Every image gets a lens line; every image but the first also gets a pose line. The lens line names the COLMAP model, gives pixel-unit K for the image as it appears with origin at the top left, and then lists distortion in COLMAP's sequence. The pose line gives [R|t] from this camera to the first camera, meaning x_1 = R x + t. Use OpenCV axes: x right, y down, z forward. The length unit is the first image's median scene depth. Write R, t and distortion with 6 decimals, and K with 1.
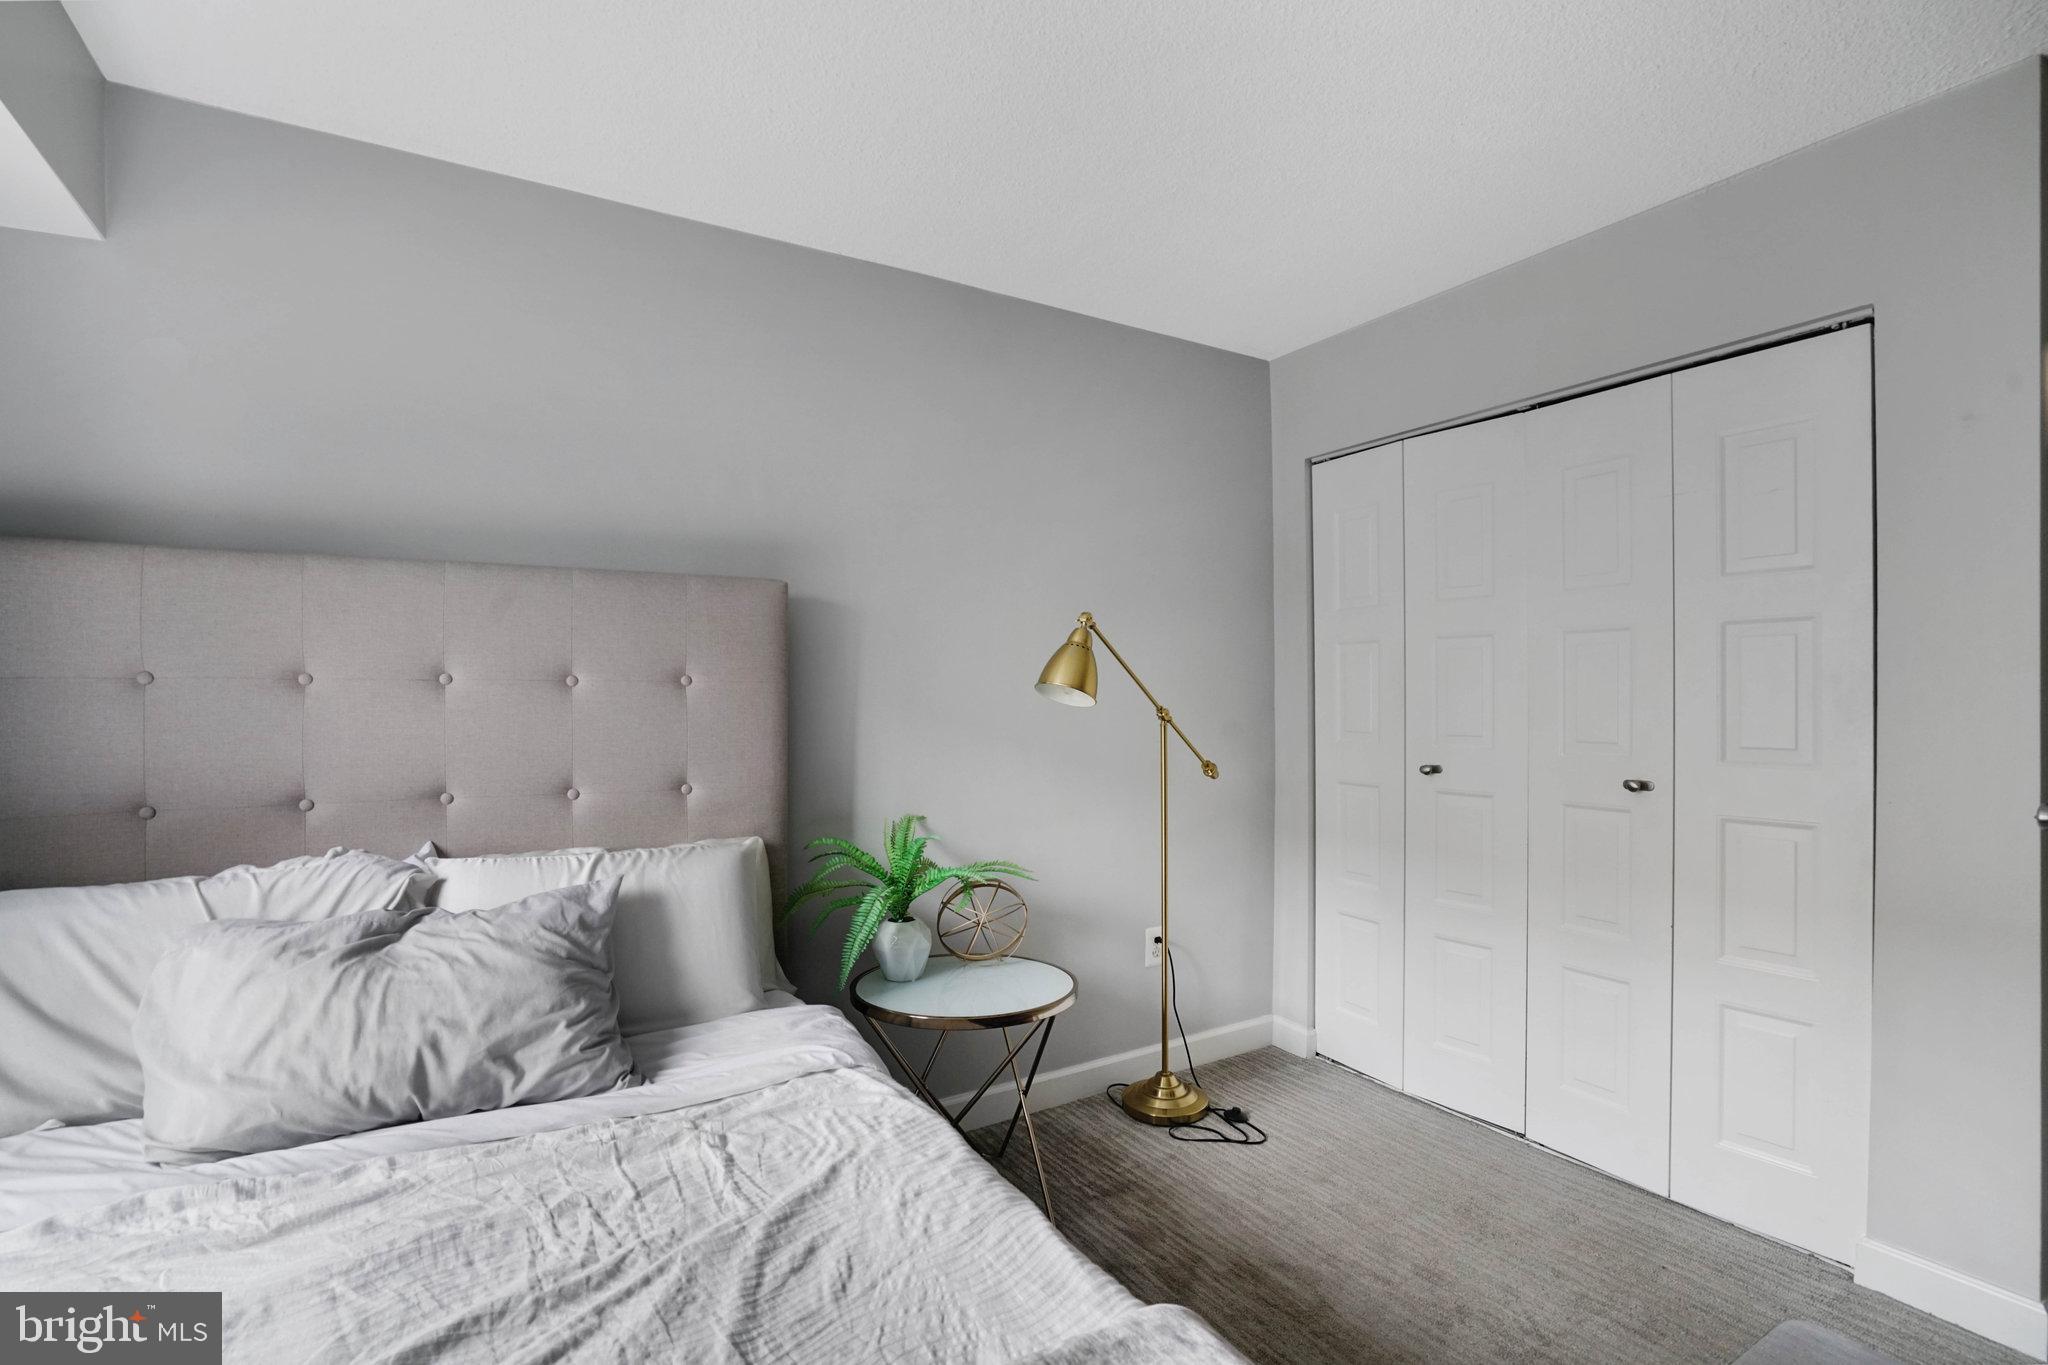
lens RADIAL K [[948.3, 0, 1019.6], [0, 948.3, 695.6], [0, 0, 1]] dist [-0.027165, 0.000376]
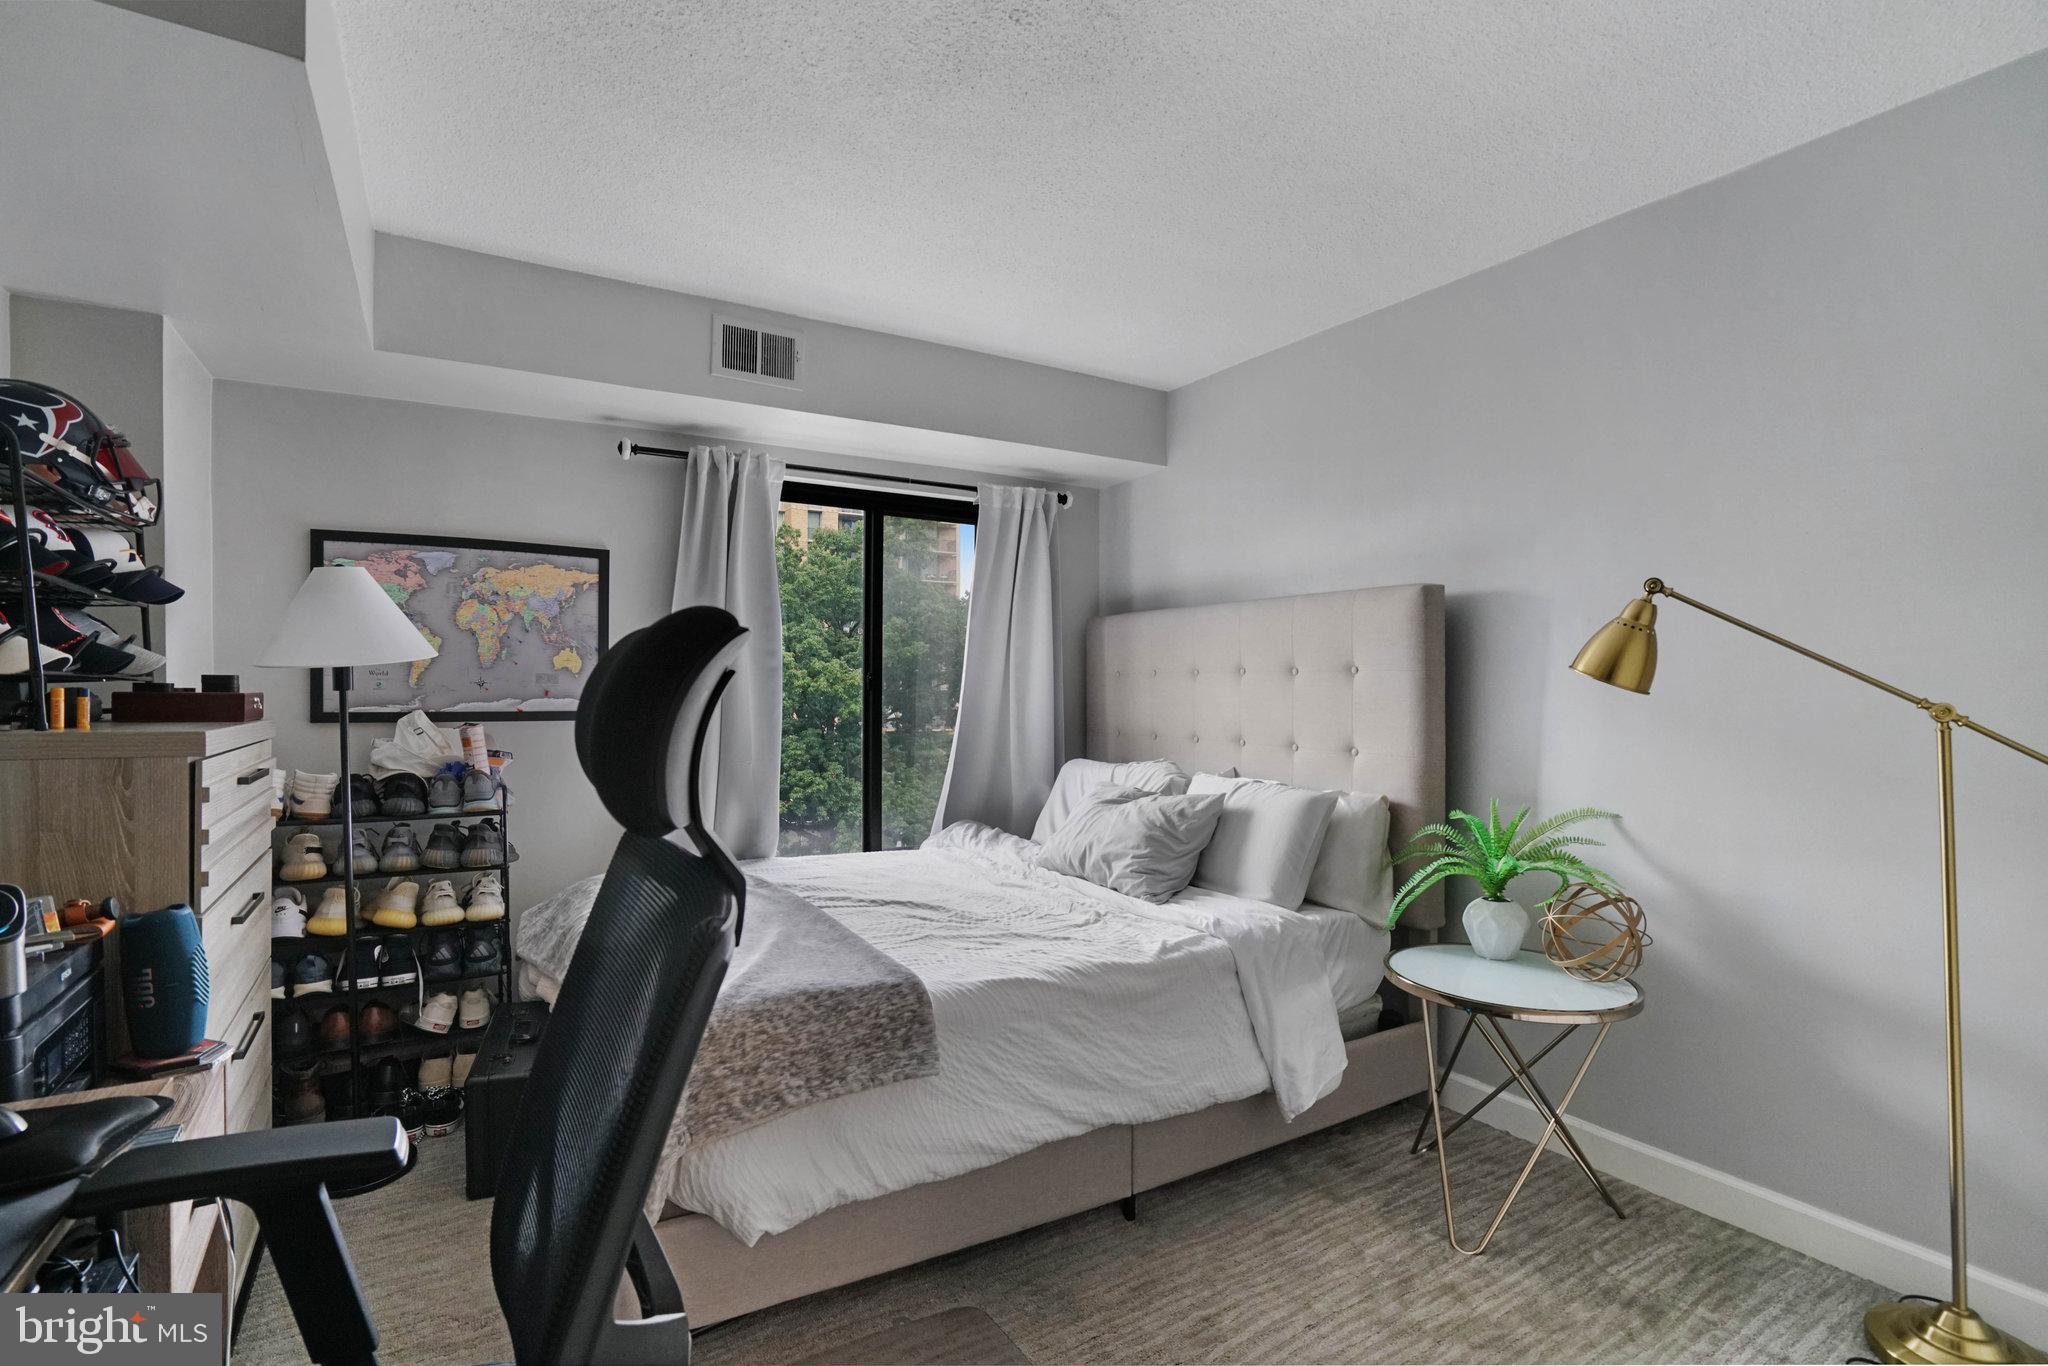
lens RADIAL K [[948.3, 0, 1019.6], [0, 948.3, 696.1], [0, 0, 1]] dist [-0.027165, 0.000376]
pose [[0.004851, 0.010141, -0.999937, 1.364258], [-0.002209, 0.999946, 0.010131, 0.011756], [0.999986, 0.002160, 0.004873, 0.749253]]
